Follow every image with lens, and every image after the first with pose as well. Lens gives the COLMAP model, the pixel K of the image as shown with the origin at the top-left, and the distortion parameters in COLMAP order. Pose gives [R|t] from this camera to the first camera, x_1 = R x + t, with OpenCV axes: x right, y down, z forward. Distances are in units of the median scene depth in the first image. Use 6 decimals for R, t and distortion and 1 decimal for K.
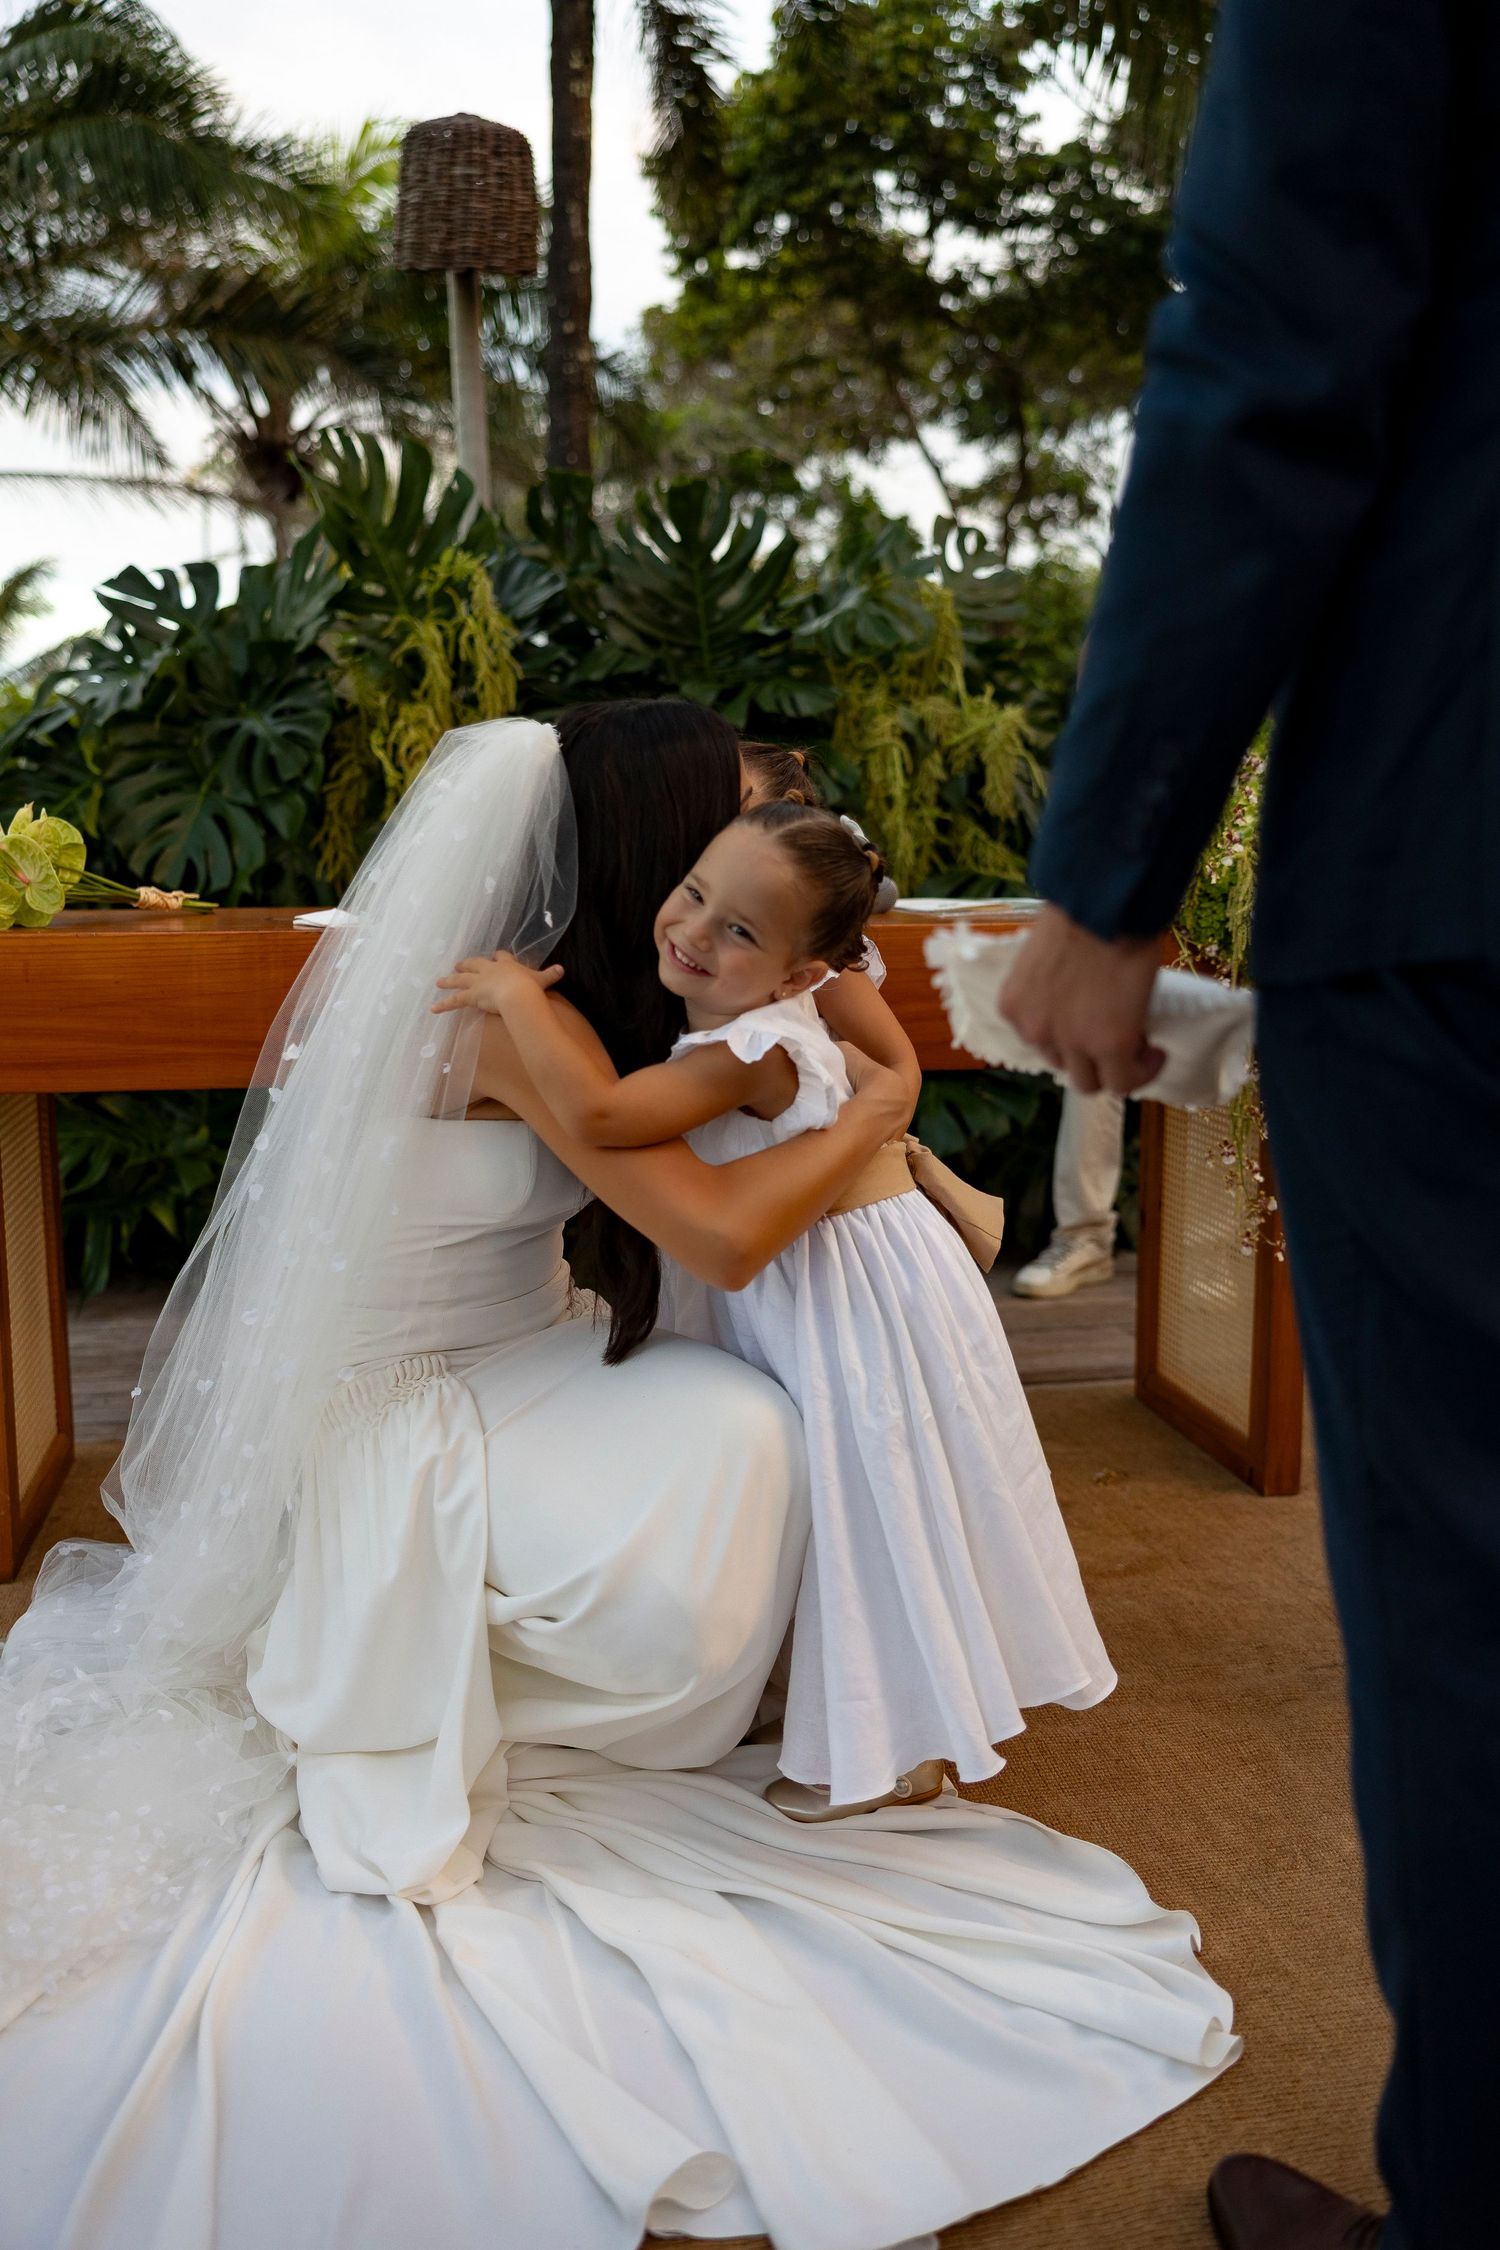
lens RADIAL K [[1939.1, 0, 750.0], [0, 1939.1, 1125.0], [0, 0, 1]] dist [0.002077, 0.001635]
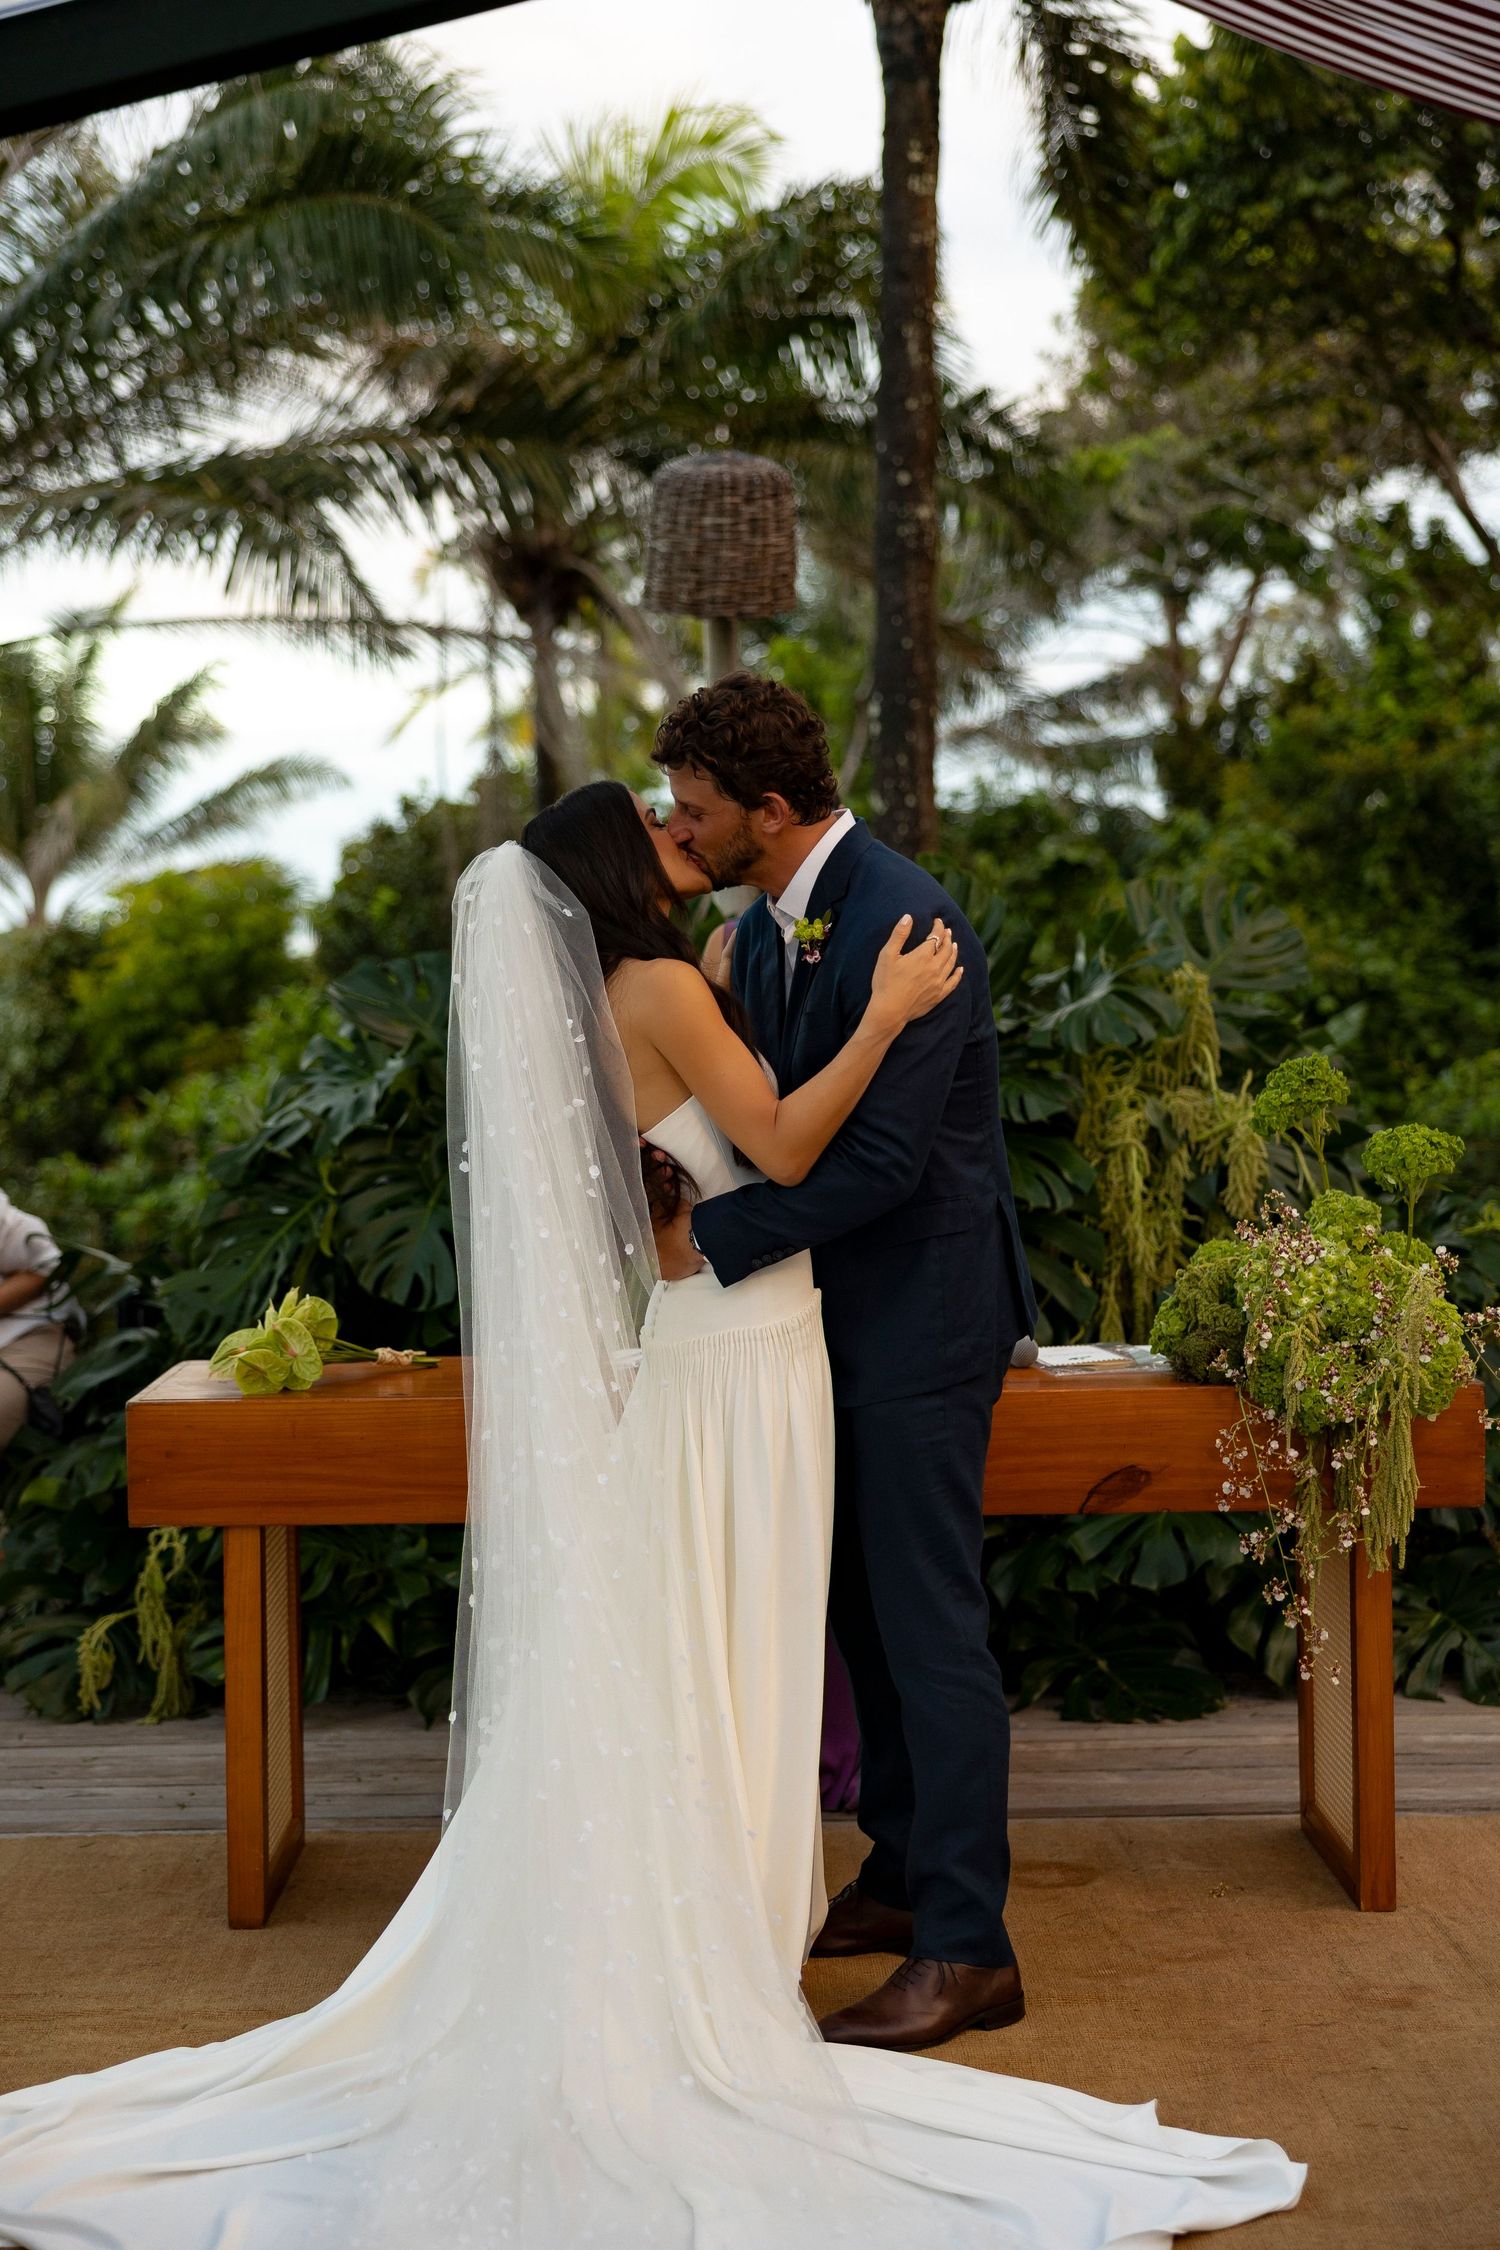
lens RADIAL K [[3188.0, 0, 750.0], [0, 3188.0, 1125.0], [0, 0, 1]] dist [0.007271, 0.118012]
pose [[0.985291, -0.005386, -0.170801, 0.153015], [-0.014403, 0.993330, -0.114405, -0.023254], [0.170278, 0.115182, 0.978641, -0.555868]]
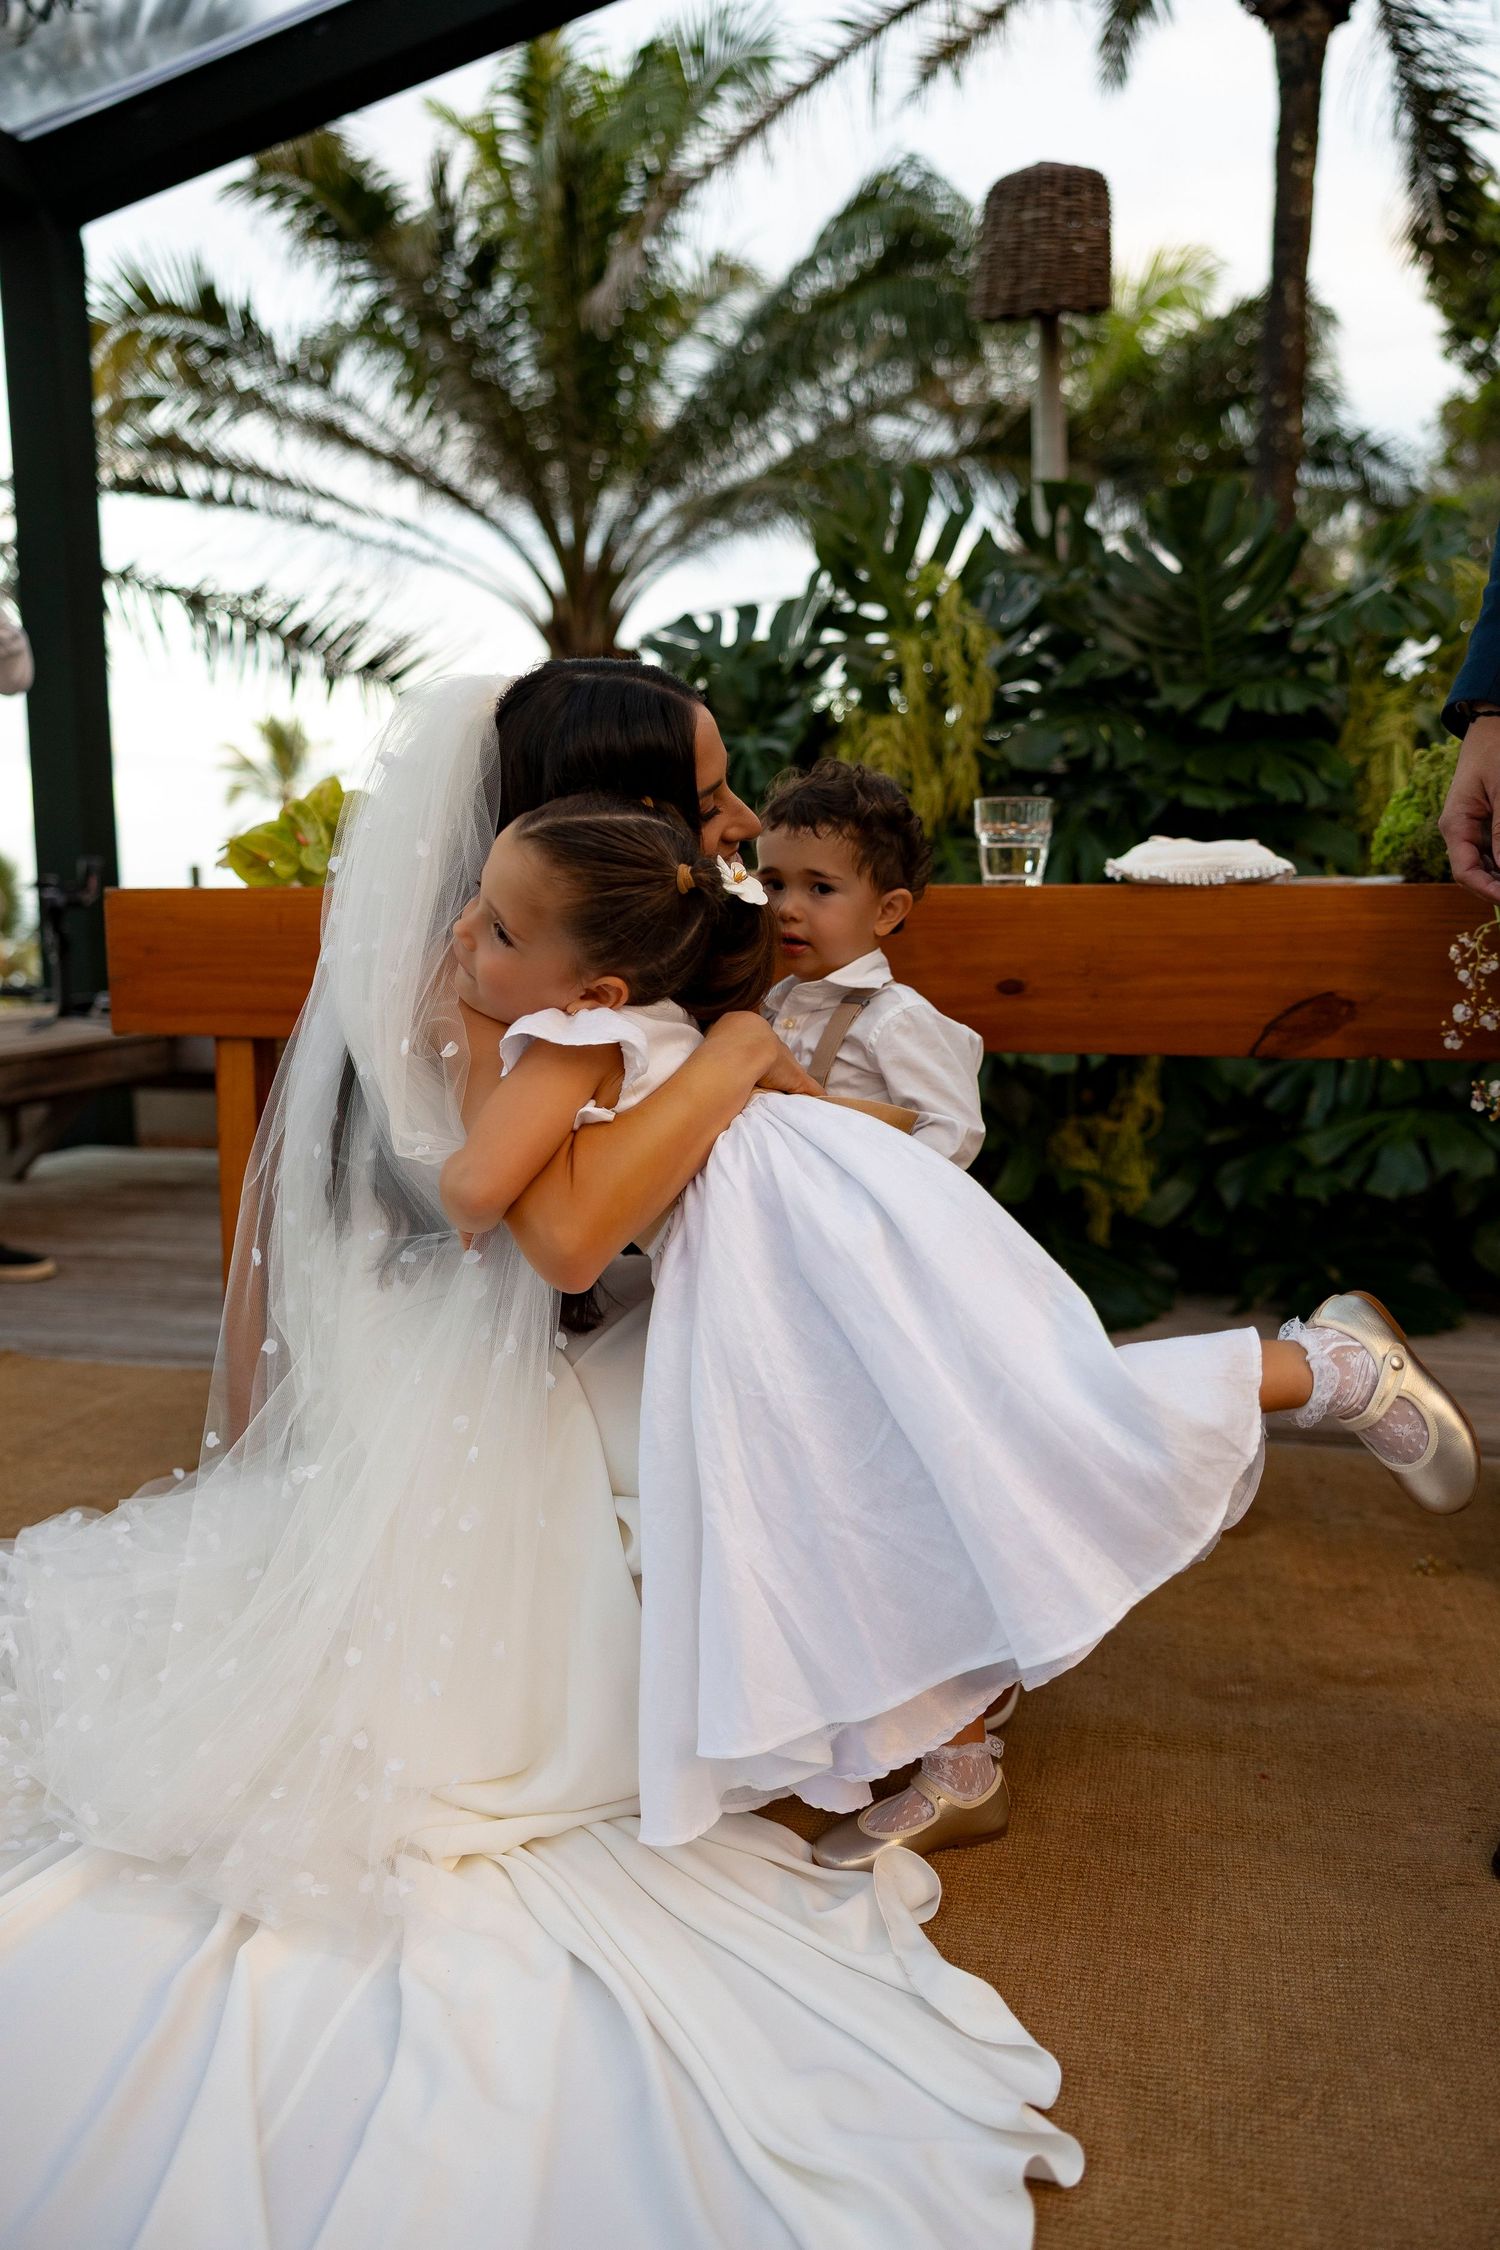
lens RADIAL K [[1736.8, 0, 750.0], [0, 1736.8, 1125.0], [0, 0, 1]] dist [0.006769, 0.002119]
pose [[0.907238, 0.053117, -0.417249, 0.145754], [-0.064917, 0.997791, -0.014129, 0.015644], [0.415577, 0.039905, 0.908682, 0.132182]]
